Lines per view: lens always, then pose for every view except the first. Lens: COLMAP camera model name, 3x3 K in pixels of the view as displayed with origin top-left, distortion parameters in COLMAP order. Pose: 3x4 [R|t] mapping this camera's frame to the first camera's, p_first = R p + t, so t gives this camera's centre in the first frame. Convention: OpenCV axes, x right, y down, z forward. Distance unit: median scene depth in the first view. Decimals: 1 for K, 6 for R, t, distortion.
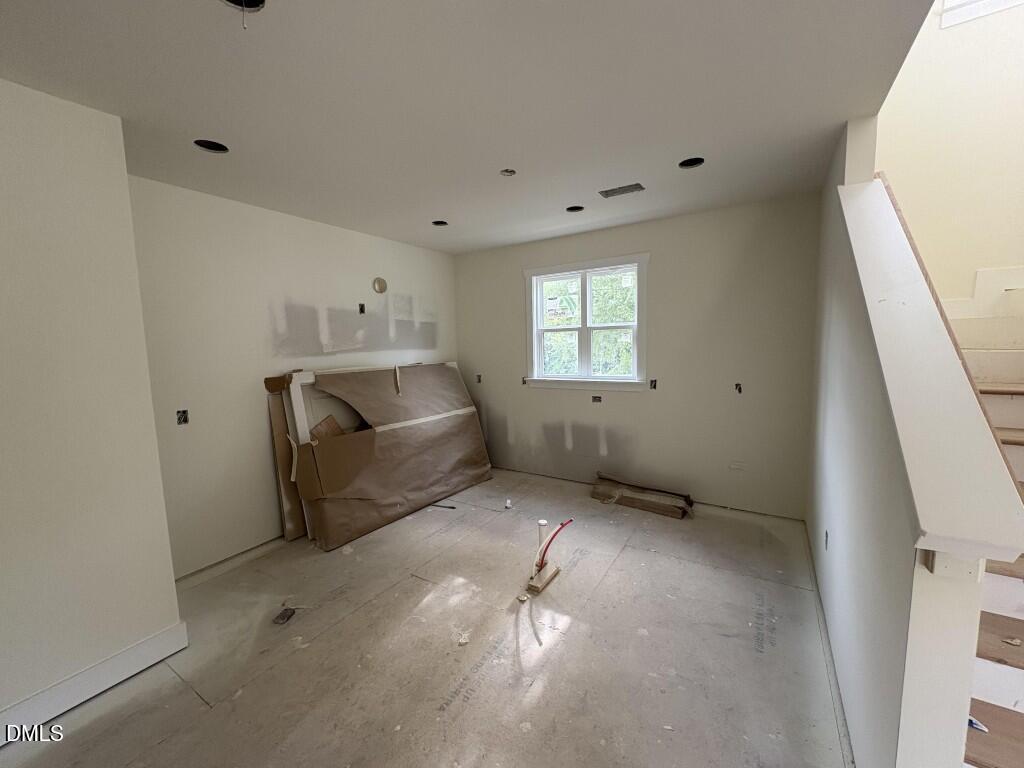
lens RADIAL K [[407.7, 0, 512.0], [0, 407.7, 384.0], [0, 0, 1]] dist [0.001732, 0.000670]
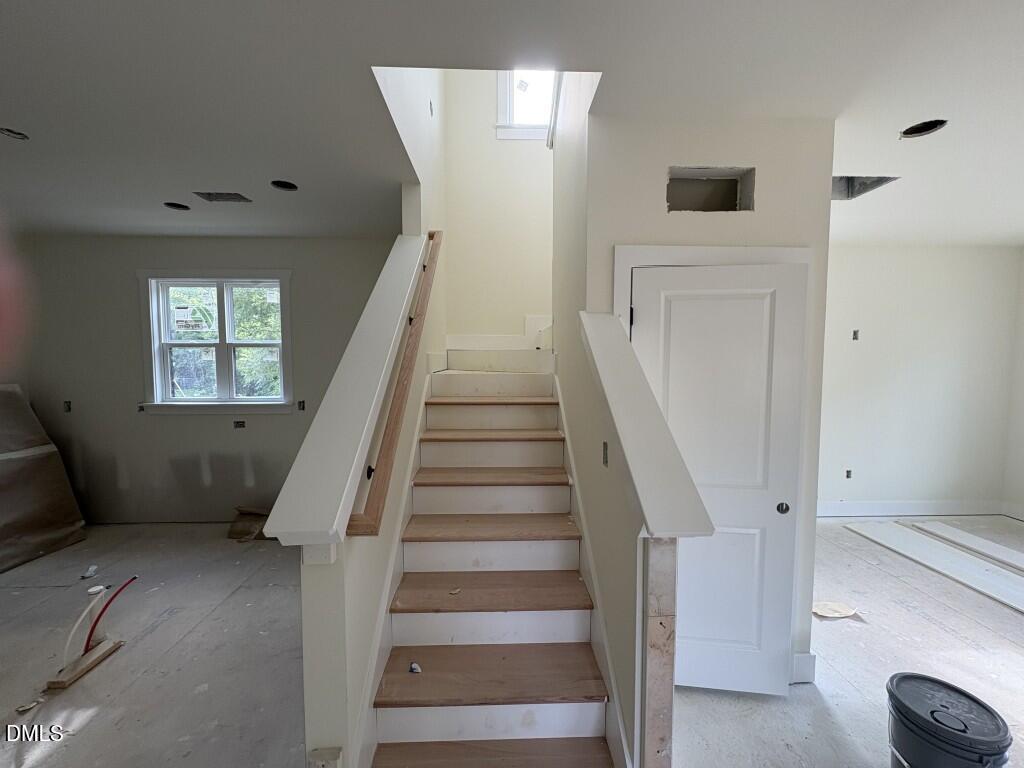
lens RADIAL K [[407.7, 0, 512.0], [0, 407.7, 384.0], [0, 0, 1]] dist [0.001732, 0.000670]
pose [[0.826919, -0.008574, 0.562256, 0.194954], [0.034966, 0.998733, -0.036196, 0.001948], [-0.561233, 0.049591, 0.826171, -0.071790]]
